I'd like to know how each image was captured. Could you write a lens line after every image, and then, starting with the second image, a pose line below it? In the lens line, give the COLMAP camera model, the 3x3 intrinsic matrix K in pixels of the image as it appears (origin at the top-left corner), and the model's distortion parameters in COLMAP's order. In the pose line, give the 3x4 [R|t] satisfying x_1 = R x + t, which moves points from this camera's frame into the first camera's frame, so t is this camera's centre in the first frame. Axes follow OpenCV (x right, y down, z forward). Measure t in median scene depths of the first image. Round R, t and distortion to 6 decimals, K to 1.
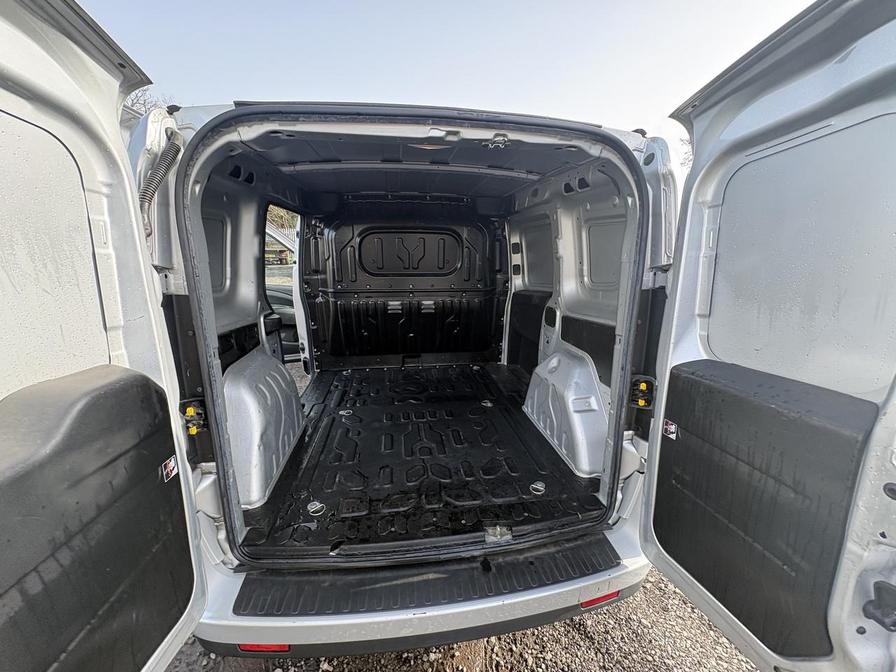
lens RADIAL K [[357.3, 0, 446.1], [0, 357.3, 335.7], [0, 0, 1]] dist [0.001352, 0.000737]
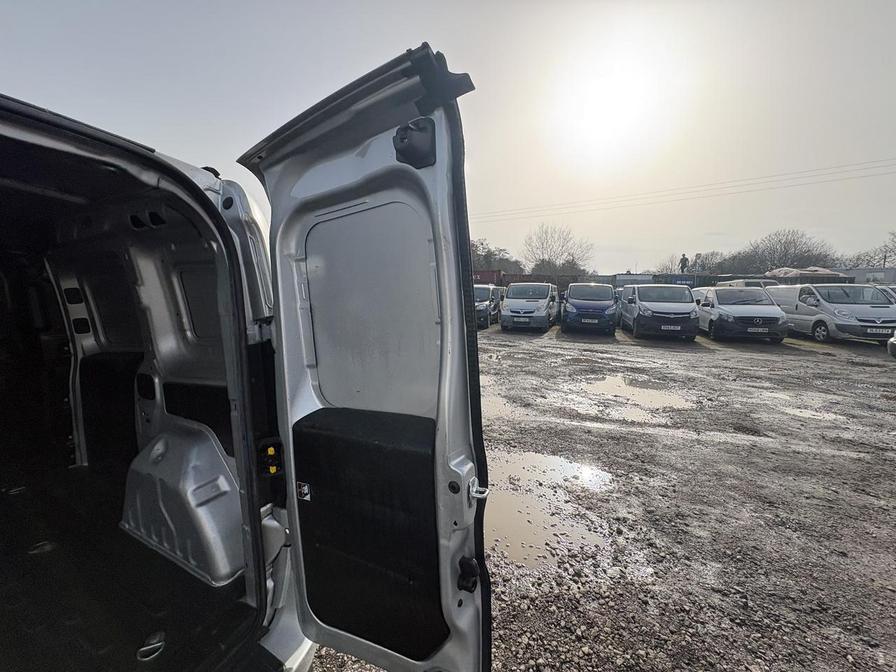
lens RADIAL K [[355.5, 0, 448.0], [0, 355.5, 336.0], [0, 0, 1]] dist [-0.000802, 0.000284]
pose [[0.580883, -0.099918, 0.807831, 0.115177], [0.192729, 0.981101, -0.017236, -0.037367], [-0.790841, 0.165705, 0.589162, 0.077771]]
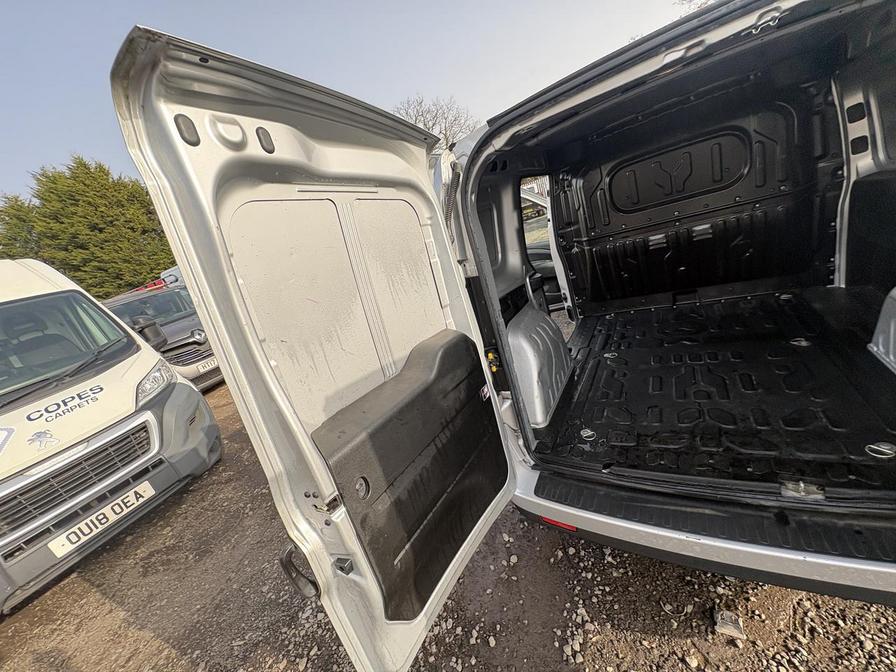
lens RADIAL K [[355.5, 0, 448.0], [0, 355.5, 336.0], [0, 0, 1]] dist [-0.000802, 0.000284]
pose [[0.753993, -0.044415, -0.655379, 0.079194], [0.147106, 0.983788, 0.102570, -0.031589], [0.640199, -0.173748, 0.748303, -0.135282]]
